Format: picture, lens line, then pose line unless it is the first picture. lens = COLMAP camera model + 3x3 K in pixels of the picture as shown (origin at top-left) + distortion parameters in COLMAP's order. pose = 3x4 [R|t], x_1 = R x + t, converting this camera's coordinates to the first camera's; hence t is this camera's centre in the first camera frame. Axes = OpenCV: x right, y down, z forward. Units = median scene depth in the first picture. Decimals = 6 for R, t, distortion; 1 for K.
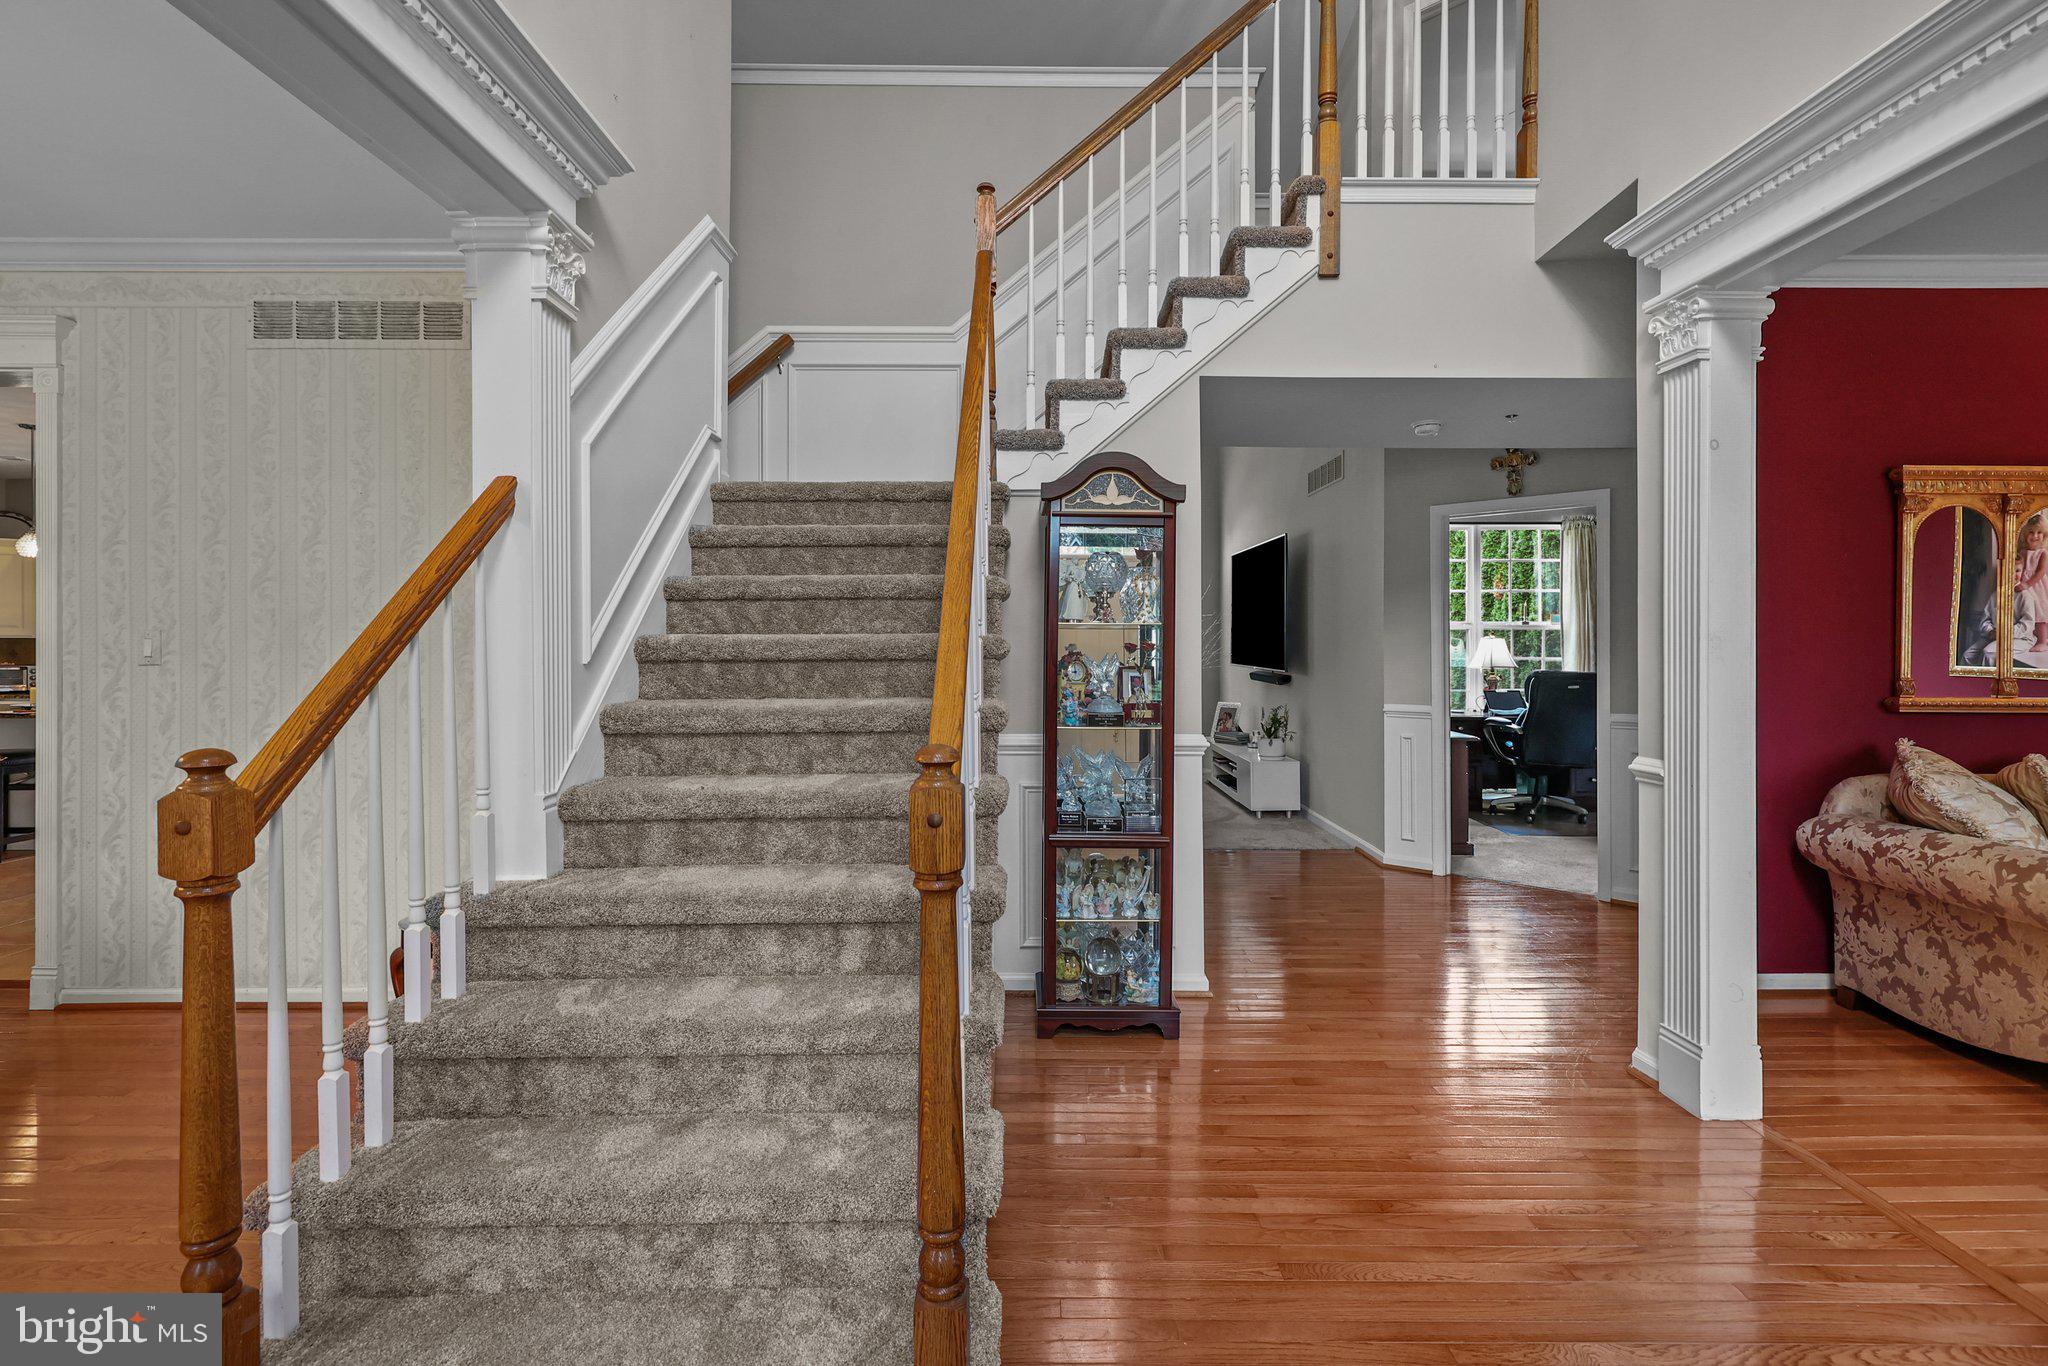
lens RADIAL K [[951.5, 0, 1023.7], [0, 951.5, 649.1], [0, 0, 1]] dist [0.000443, 0.000996]
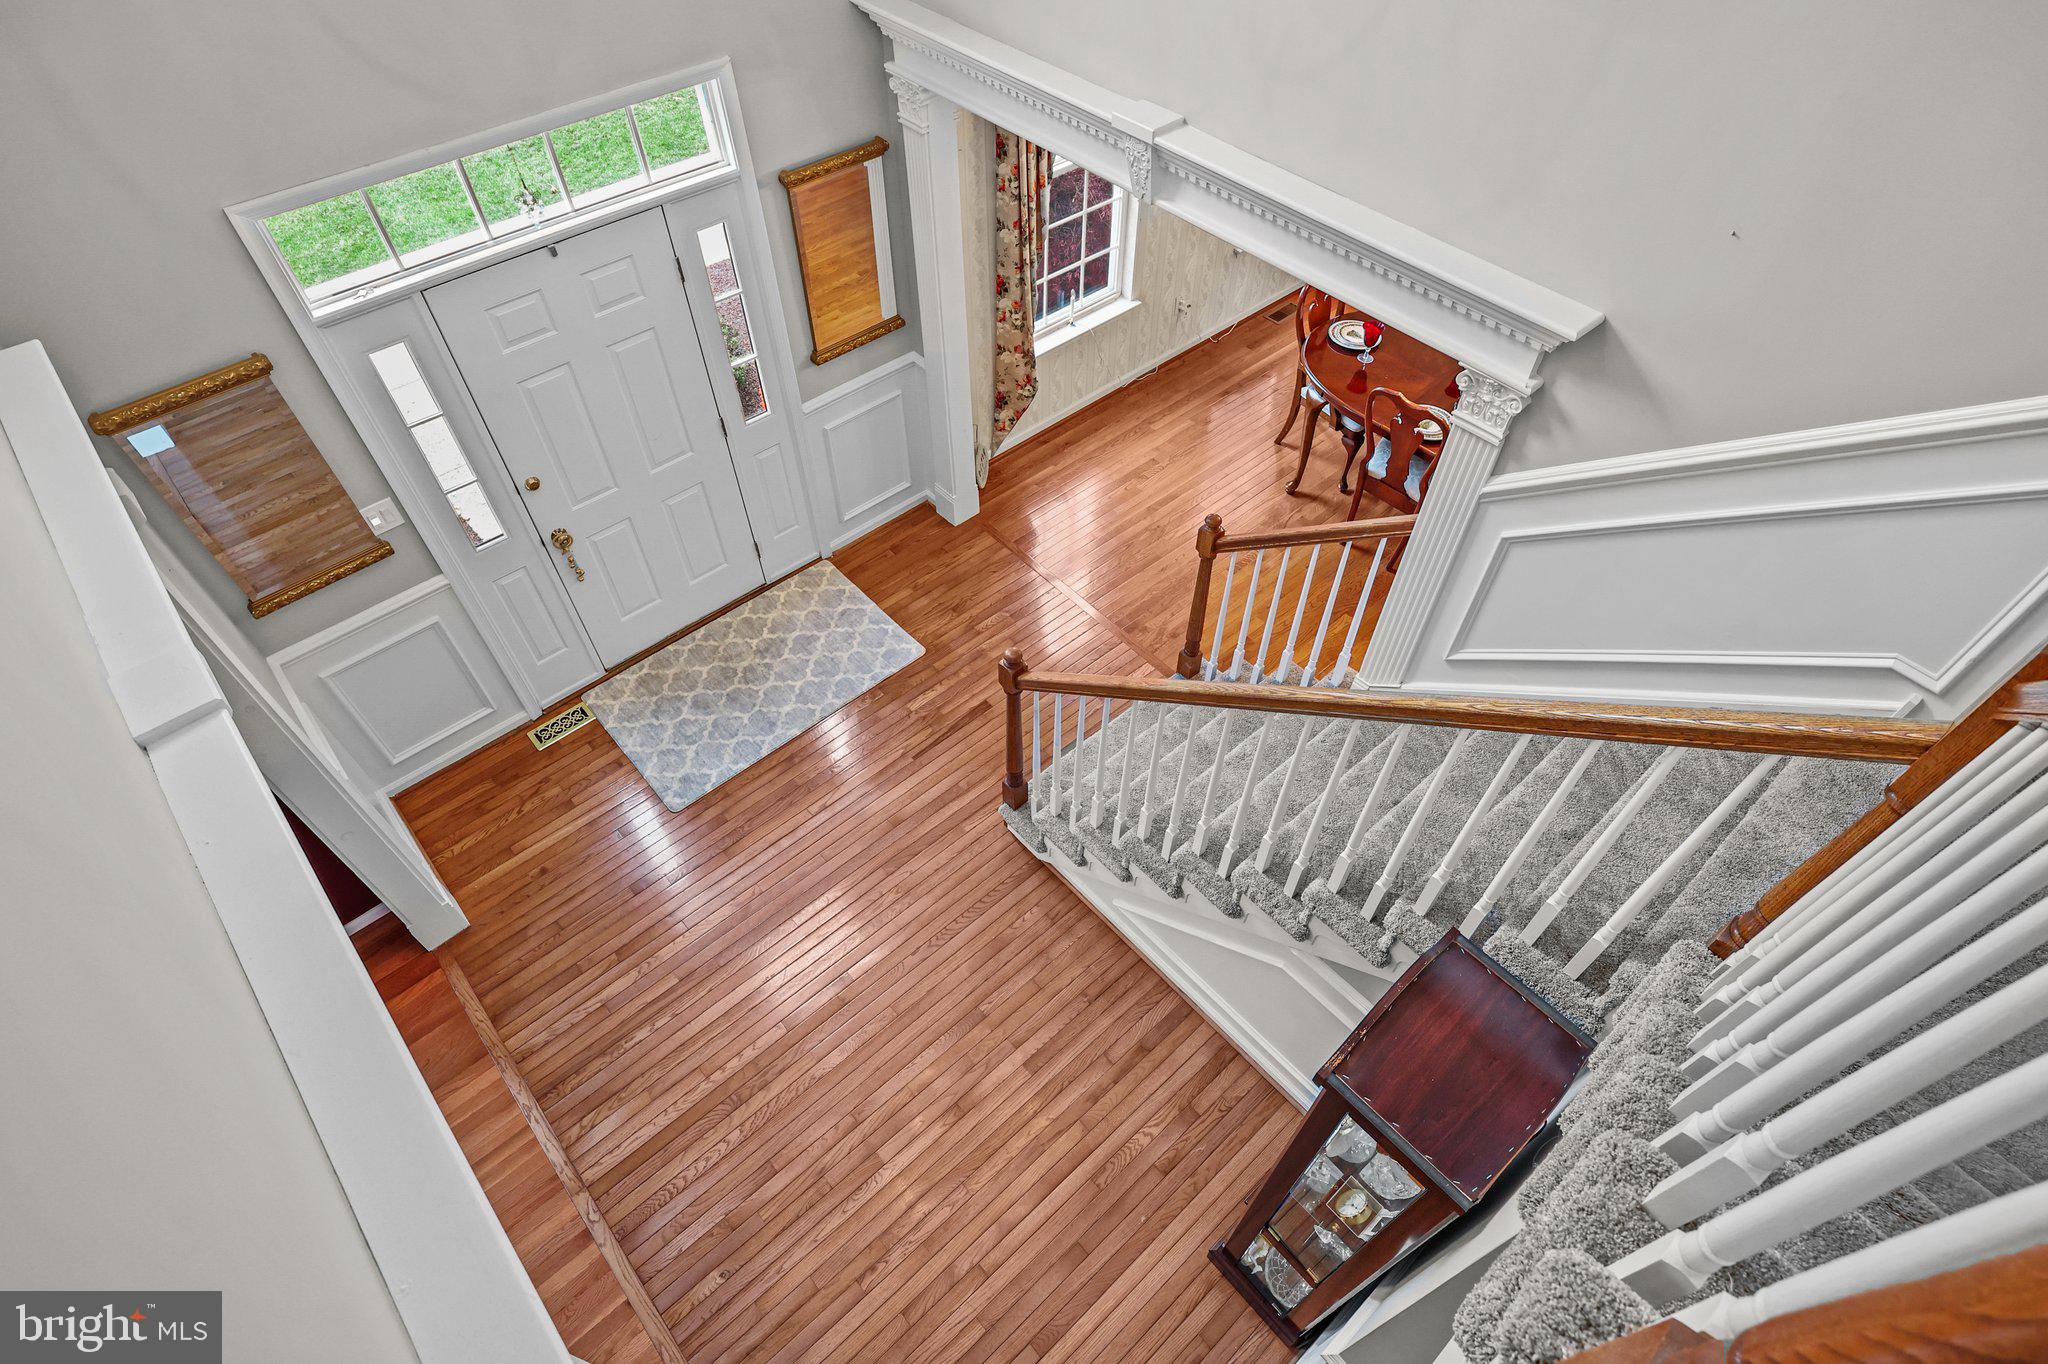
lens RADIAL K [[1046.2, 0, 1024.0], [0, 1046.2, 682.0], [0, 0, 1]] dist [0.002074, 0.001047]
pose [[-0.754534, 0.505411, -0.418614, 0.429007], [-0.000771, 0.637194, 0.770703, -0.779349], [0.656261, 0.581844, -0.480395, 0.965254]]
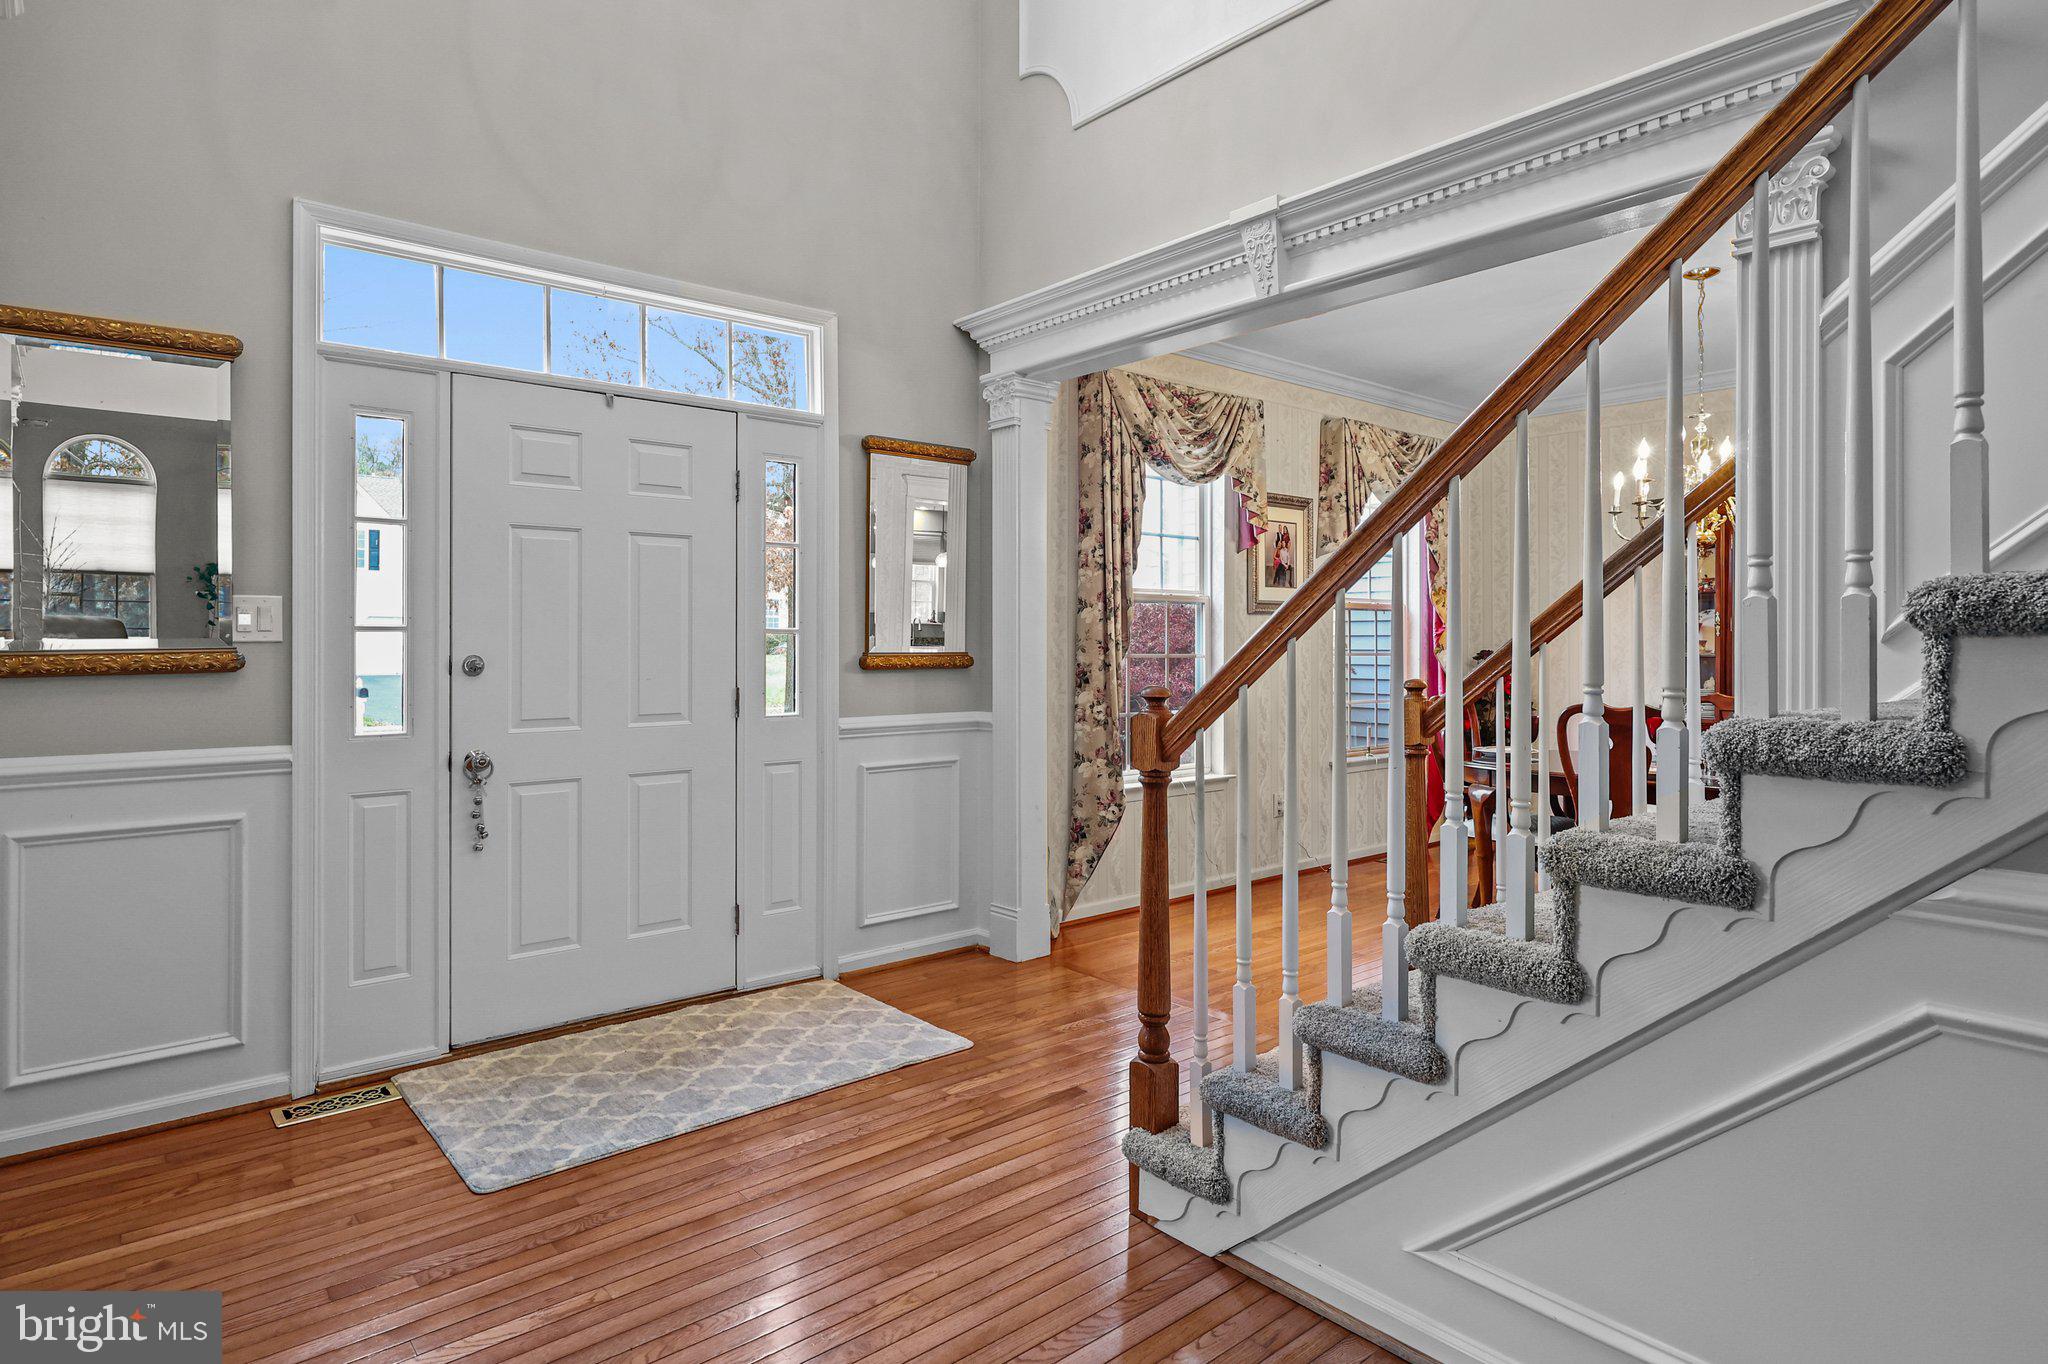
lens RADIAL K [[1111.8, 0, 1022.4], [0, 1111.8, 648.5], [0, 0, 1]] dist [-0.000089, 0.000266]
pose [[-0.767173, -0.004993, -0.641421, 0.487367], [-0.007427, 0.999972, 0.001099, 0.017832], [0.641397, 0.005607, -0.767188, 0.906399]]
